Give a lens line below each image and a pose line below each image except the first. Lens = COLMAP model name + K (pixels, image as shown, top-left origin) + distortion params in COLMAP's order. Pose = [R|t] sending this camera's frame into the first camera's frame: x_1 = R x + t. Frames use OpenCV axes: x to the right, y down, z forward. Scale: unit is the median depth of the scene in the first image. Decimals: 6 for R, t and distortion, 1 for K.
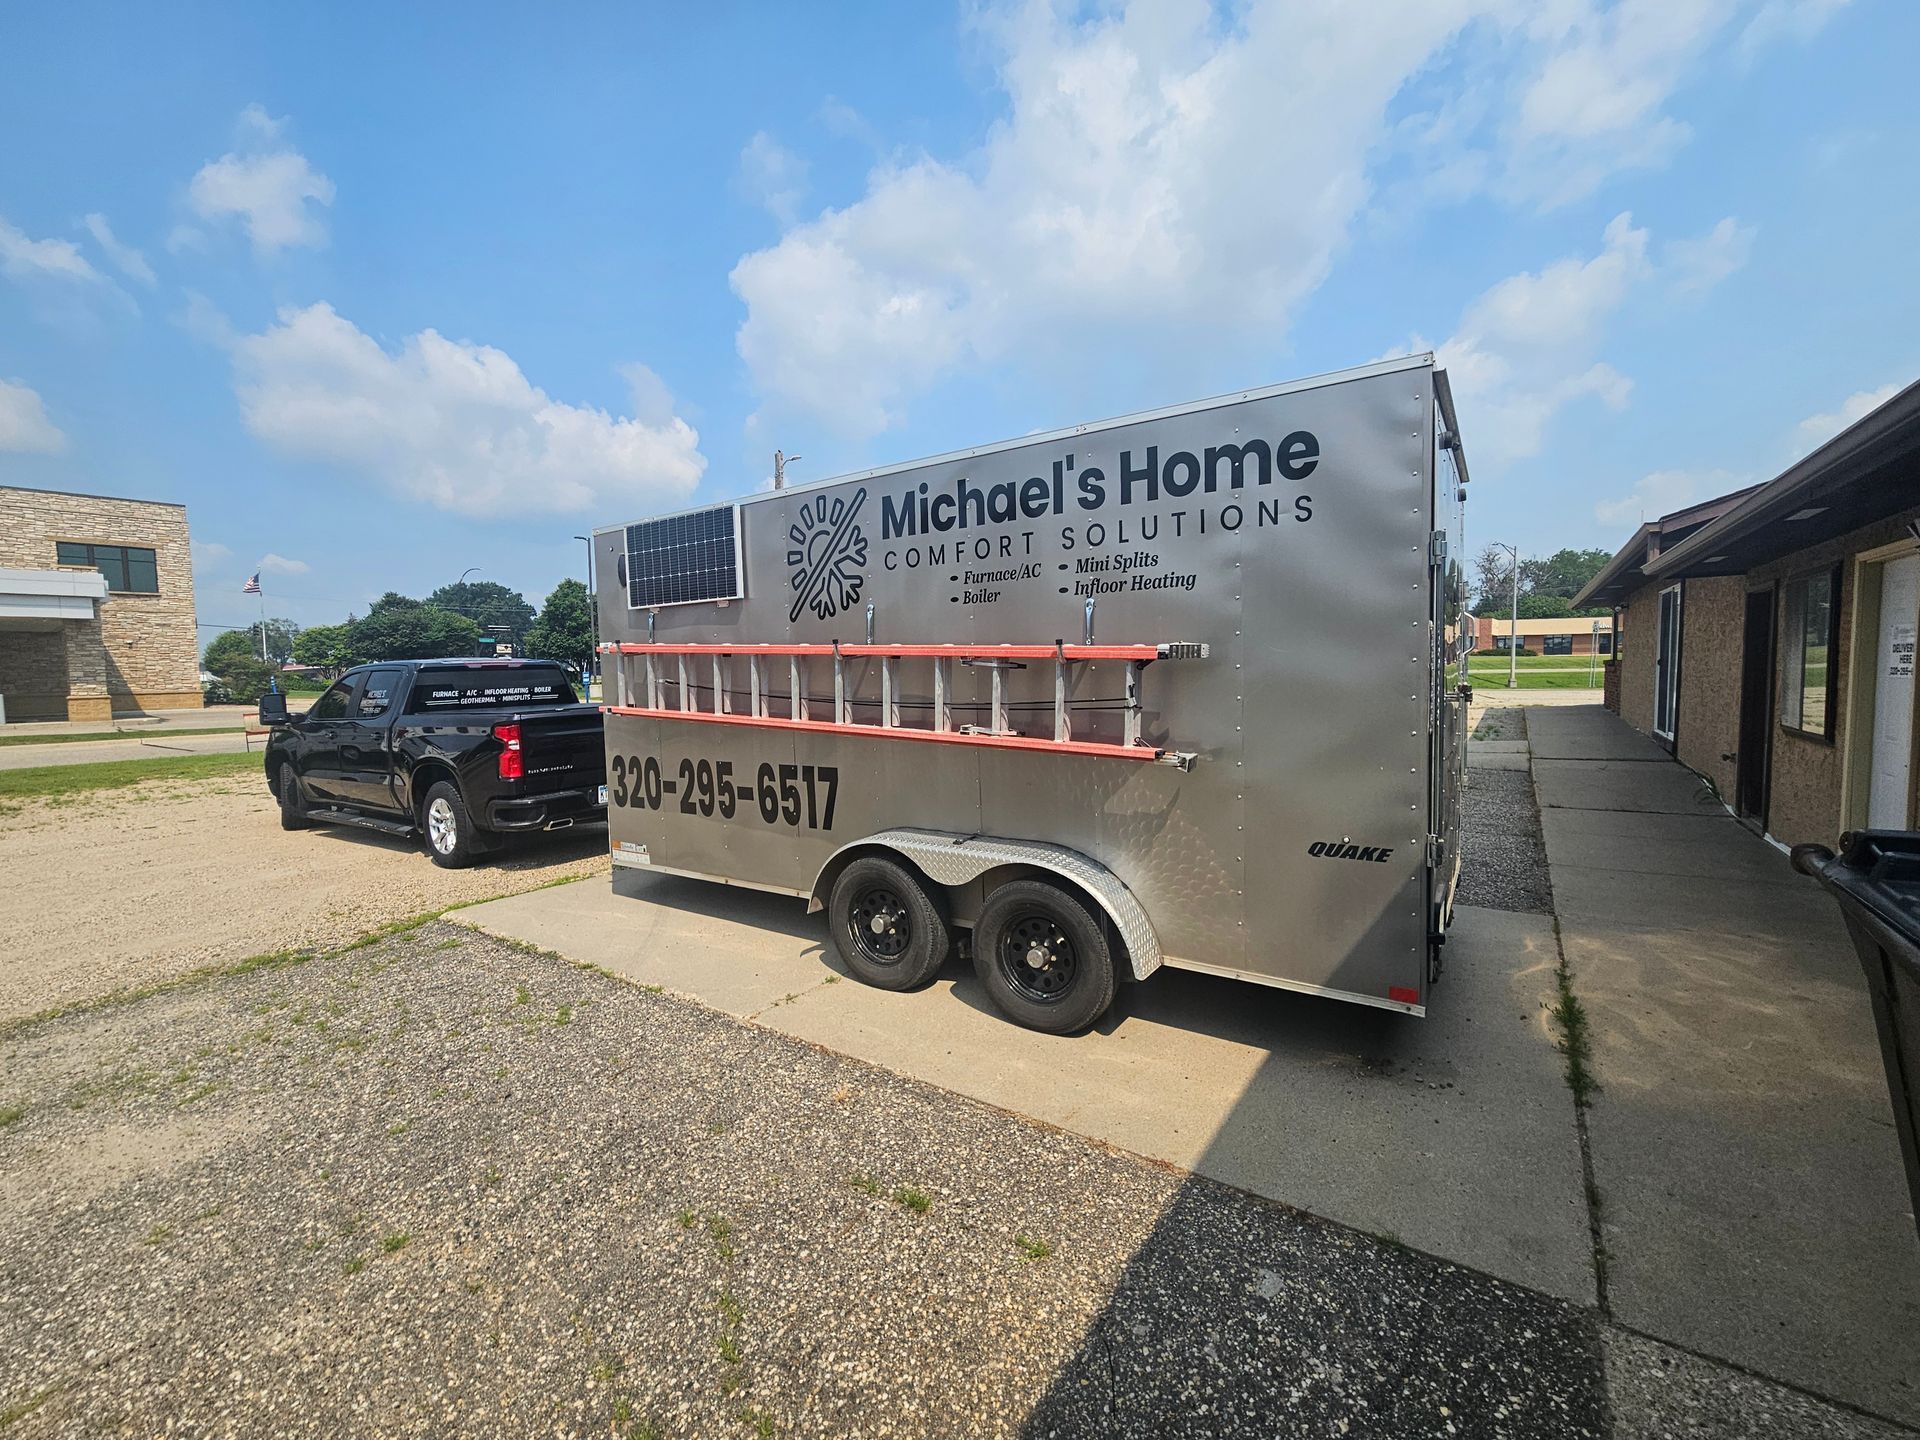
lens RADIAL K [[836.2, 0, 960.0], [0, 836.2, 720.0], [0, 0, 1]] dist [-0.000606, -0.000041]
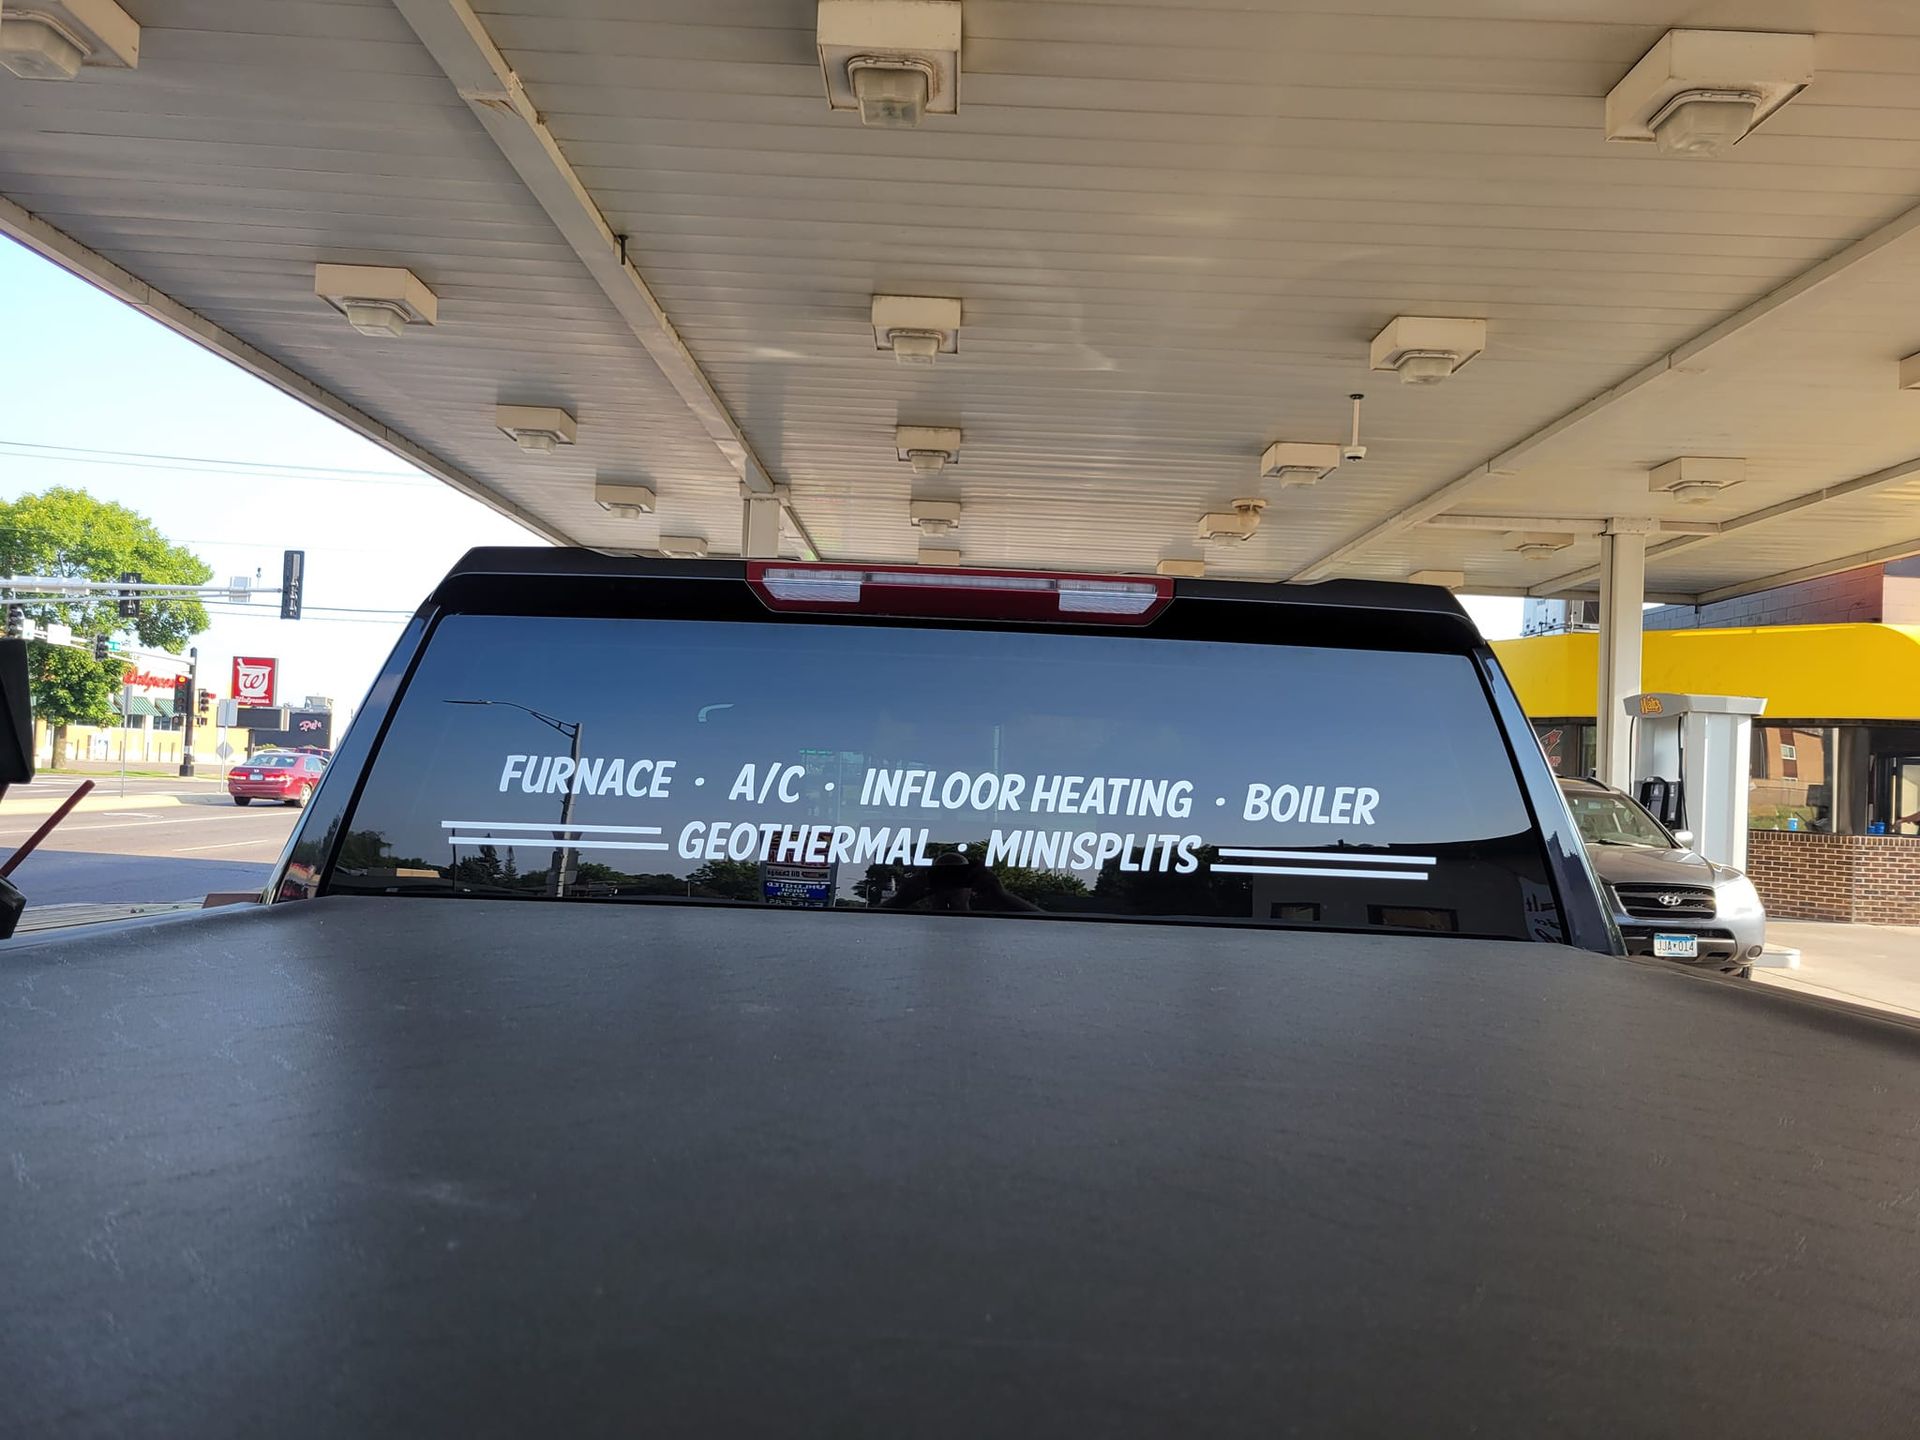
lens RADIAL K [[1300.5, 0, 960.0], [0, 1300.5, 720.0], [0, 0, 1]] dist [0.073896, -0.059601]
pose [[0.570437, 0.018939, -0.821123, -0.386238], [-0.112546, 0.992106, -0.055304, -0.034799], [0.813594, 0.123962, 0.568065, 0.900795]]
